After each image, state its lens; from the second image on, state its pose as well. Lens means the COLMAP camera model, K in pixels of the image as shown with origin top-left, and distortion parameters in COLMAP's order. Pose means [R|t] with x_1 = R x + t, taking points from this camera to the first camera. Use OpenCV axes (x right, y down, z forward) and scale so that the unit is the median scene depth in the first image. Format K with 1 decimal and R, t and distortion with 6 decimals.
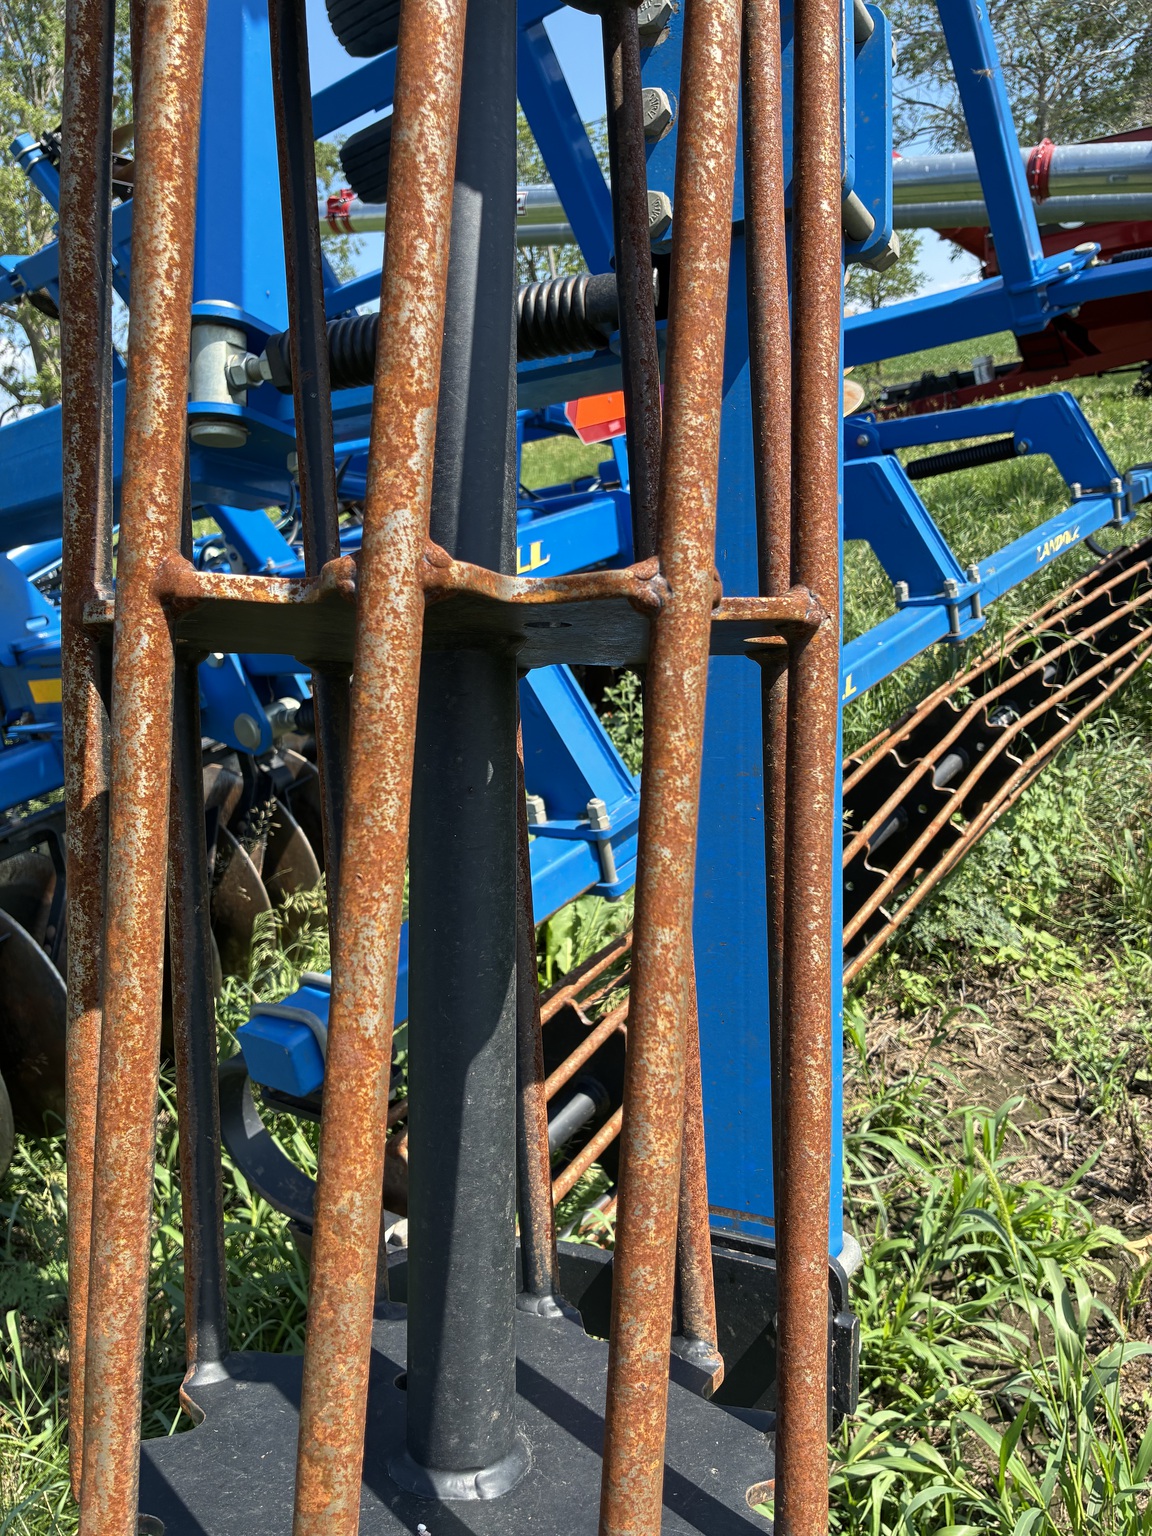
lens RADIAL K [[1087.4, 0, 636.9], [0, 1087.4, 769.3], [0, 0, 1]] dist [0.067962, -0.117677]
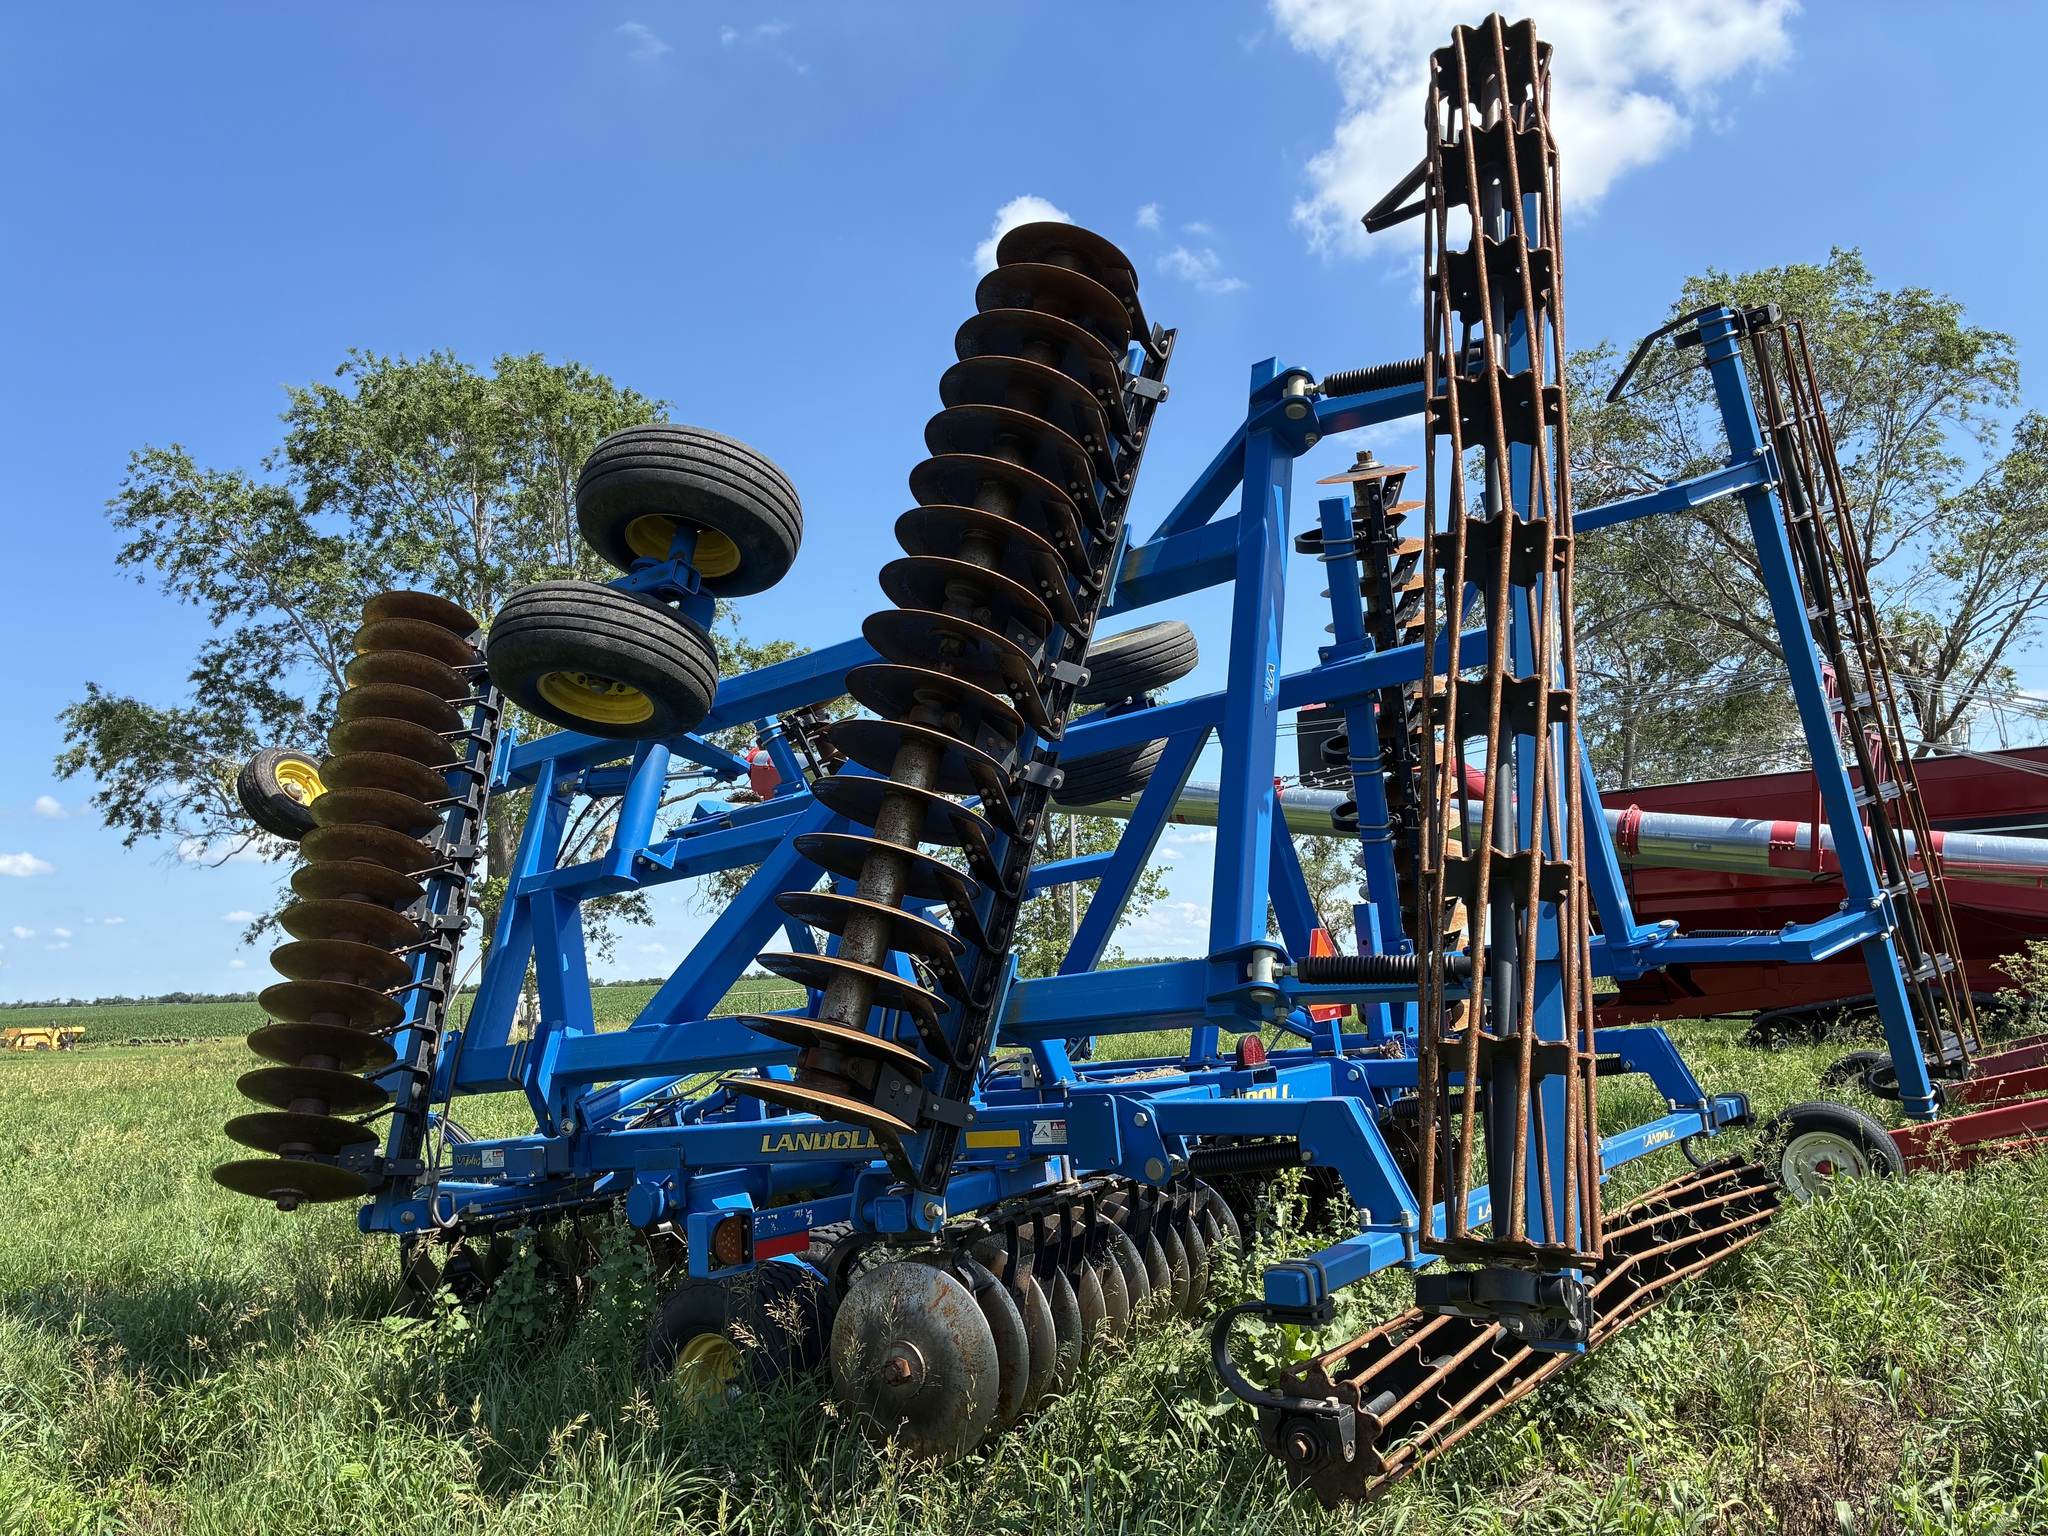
lens RADIAL K [[1449.8, 0, 1128.2], [0, 1449.8, 765.3], [0, 0, 1]] dist [0.067962, -0.117677]
pose [[0.993878, 0.109206, -0.016725, -0.229082], [-0.104840, 0.884531, -0.454548, 0.225109], [-0.034845, 0.453519, 0.890565, -0.633782]]
